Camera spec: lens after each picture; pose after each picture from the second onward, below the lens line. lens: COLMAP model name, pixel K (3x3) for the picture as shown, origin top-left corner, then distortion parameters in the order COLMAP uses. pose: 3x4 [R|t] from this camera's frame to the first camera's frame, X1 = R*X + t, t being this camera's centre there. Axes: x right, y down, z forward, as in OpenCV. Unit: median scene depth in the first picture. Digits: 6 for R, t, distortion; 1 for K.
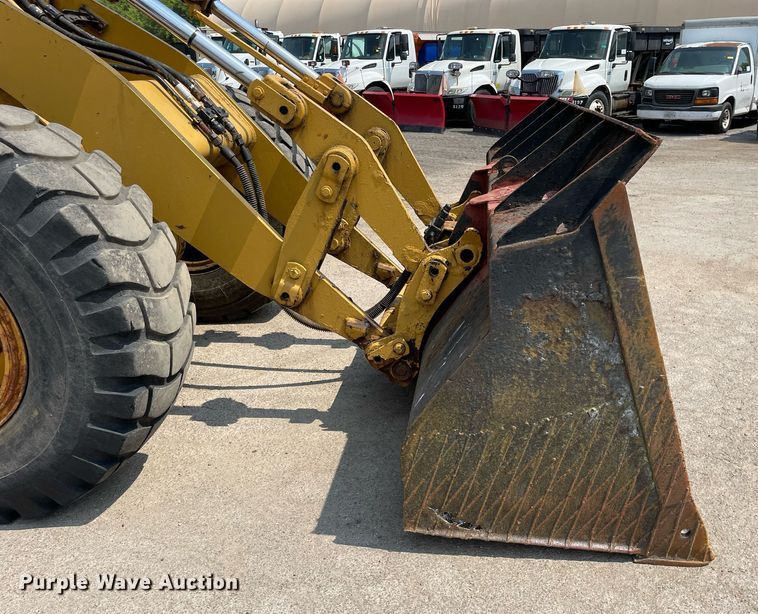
lens RADIAL K [[673.4, 0, 450.0], [0, 673.4, 327.3], [0, 0, 1]] dist [0.062788, -0.078628]
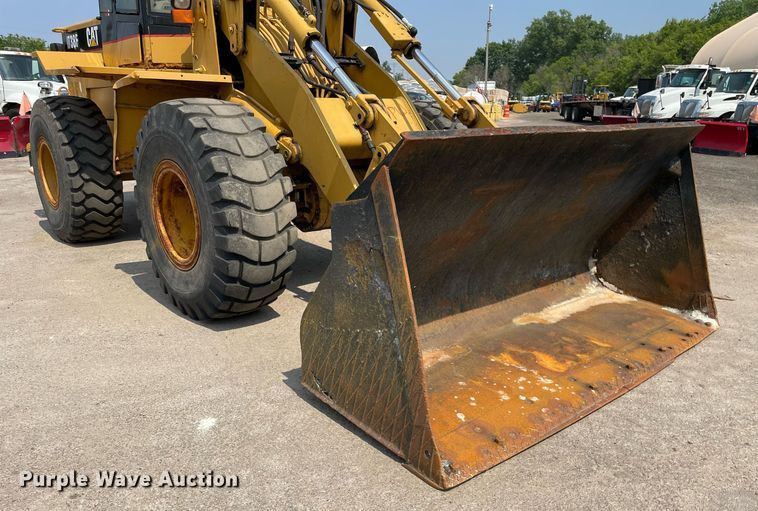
lens RADIAL K [[587.7, 0, 397.6], [0, 587.7, 286.5], [0, 0, 1]] dist [0.110602, -0.147701]
pose [[0.720743, 0.225653, -0.655446, 0.824144], [-0.266287, 0.963114, 0.038760, -0.018929], [0.640016, 0.146600, 0.754246, 0.086202]]
